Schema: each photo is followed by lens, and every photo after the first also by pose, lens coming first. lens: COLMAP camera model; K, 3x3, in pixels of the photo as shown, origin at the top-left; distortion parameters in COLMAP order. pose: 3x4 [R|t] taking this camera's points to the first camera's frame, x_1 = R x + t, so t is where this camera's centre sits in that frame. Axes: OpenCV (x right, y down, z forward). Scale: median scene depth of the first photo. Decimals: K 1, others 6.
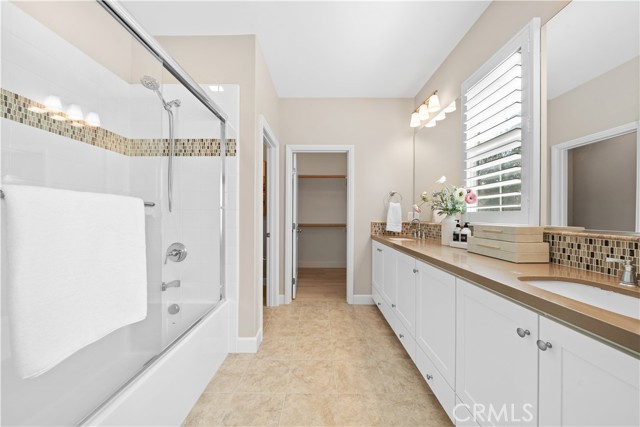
lens RADIAL K [[220.9, 0, 321.2], [0, 220.9, 214.3], [0, 0, 1]] dist [-0.003962, -0.000337]
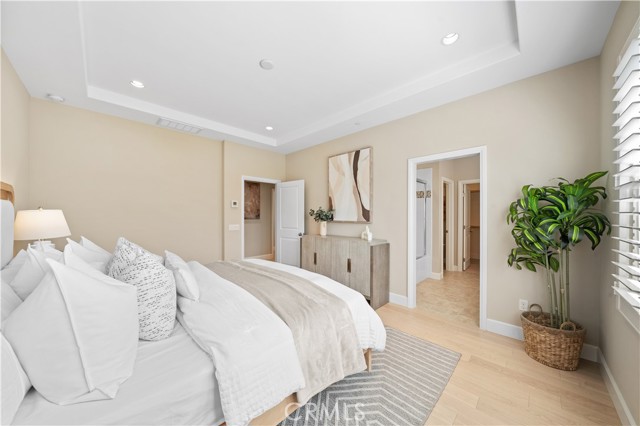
lens RADIAL K [[220.9, 0, 315.9], [0, 220.9, 215.1], [0, 0, 1]] dist [-0.003962, -0.000337]
pose [[0.707095, -0.002705, -0.707113, 0.342538], [0.003973, 0.999992, 0.000147, -0.053941], [0.707107, -0.002914, 0.707101, -1.264175]]
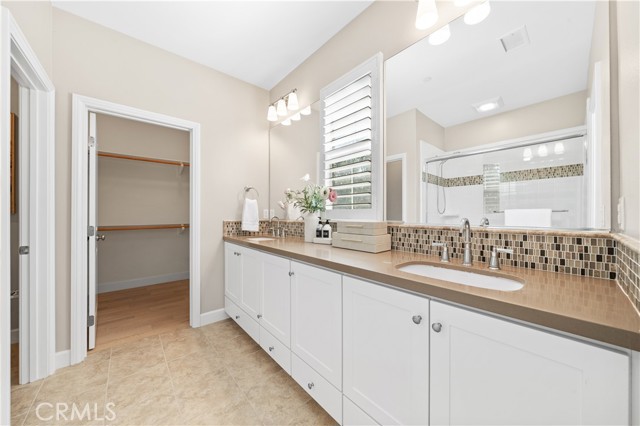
lens RADIAL K [[220.9, 0, 320.8], [0, 220.9, 213.0], [0, 0, 1]] dist [-0.003962, -0.000337]
pose [[0.757705, -0.001626, 0.652595, -0.049962], [0.000098, 0.999997, 0.002378, 0.002722], [-0.652597, -0.001738, 0.757703, 0.156195]]
